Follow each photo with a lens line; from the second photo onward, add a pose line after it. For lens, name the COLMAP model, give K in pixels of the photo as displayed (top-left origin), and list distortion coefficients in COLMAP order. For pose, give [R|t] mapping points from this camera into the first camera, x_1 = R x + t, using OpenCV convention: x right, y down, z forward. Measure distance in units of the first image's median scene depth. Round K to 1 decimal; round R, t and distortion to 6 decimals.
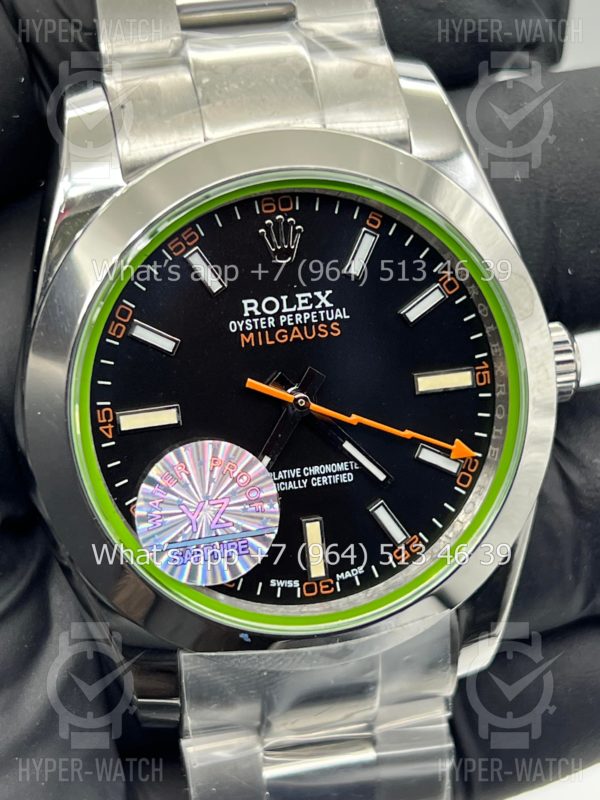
lens RADIAL K [[1862.6, 0, 283.9], [0, 1862.6, 400.4], [0, 0, 1]] dist [0.126487, -0.292226]
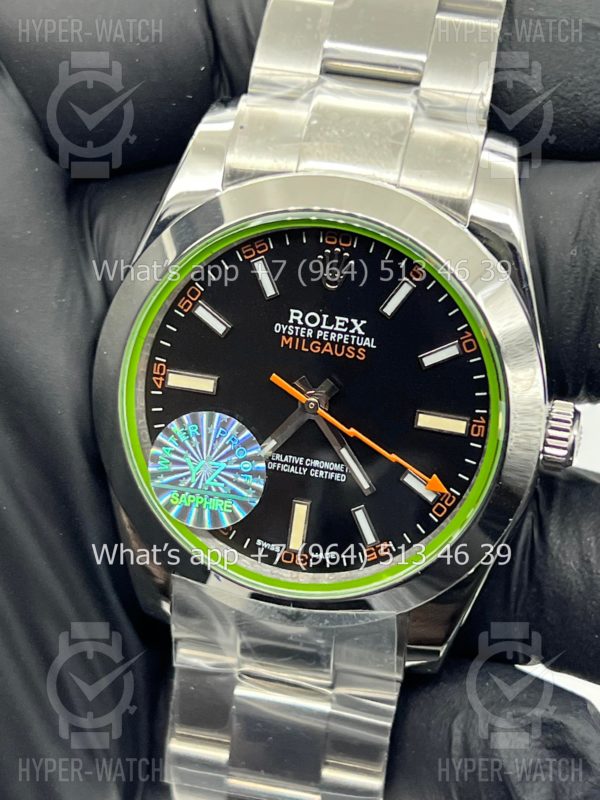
lens RADIAL K [[1862.6, 0, 283.9], [0, 1862.6, 400.4], [0, 0, 1]] dist [0.126487, -0.292226]
pose [[0.899992, 0.288998, -0.326334, 0.376547], [-0.268451, 0.957287, 0.107406, -0.123605], [0.343435, -0.009060, 0.939133, -0.119312]]
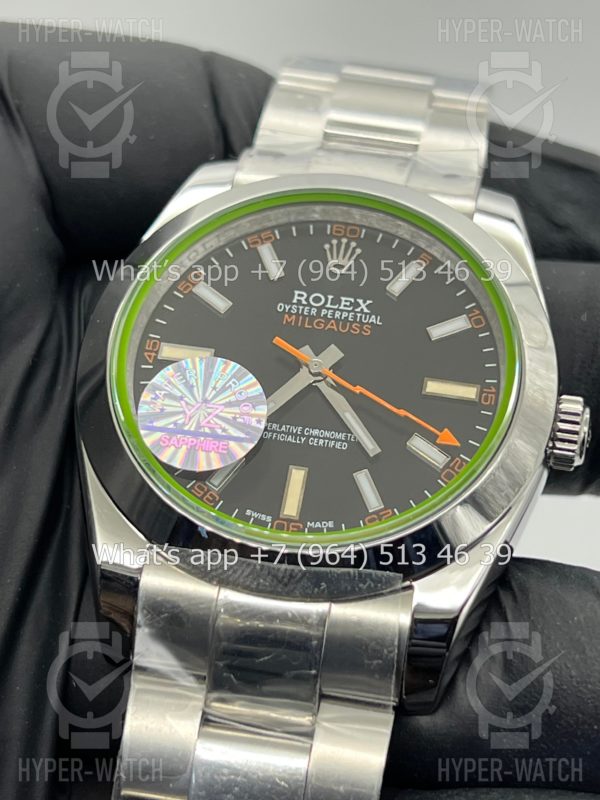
lens RADIAL K [[1862.6, 0, 283.9], [0, 1862.6, 400.4], [0, 0, 1]] dist [0.126487, -0.292226]
pose [[0.929991, 0.132839, -0.342740, 0.378814], [-0.303419, 0.803753, -0.511779, 0.598284], [0.207494, 0.579944, 0.787789, 0.115965]]
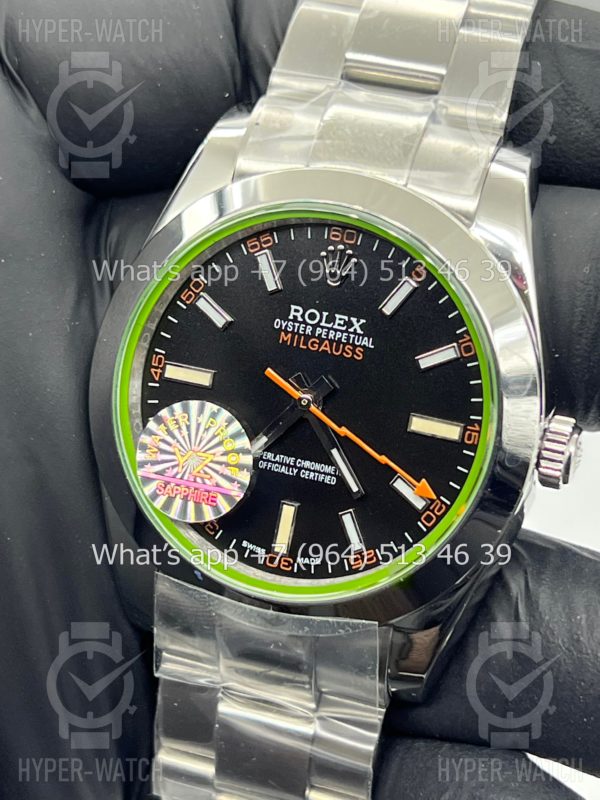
lens RADIAL K [[1862.6, 0, 283.9], [0, 1862.6, 400.4], [0, 0, 1]] dist [0.126487, -0.292226]
pose [[0.845320, 0.306573, -0.437547, 0.503665], [-0.329843, 0.943731, 0.023996, -0.023308], [0.420283, 0.124037, 0.898876, -0.052168]]
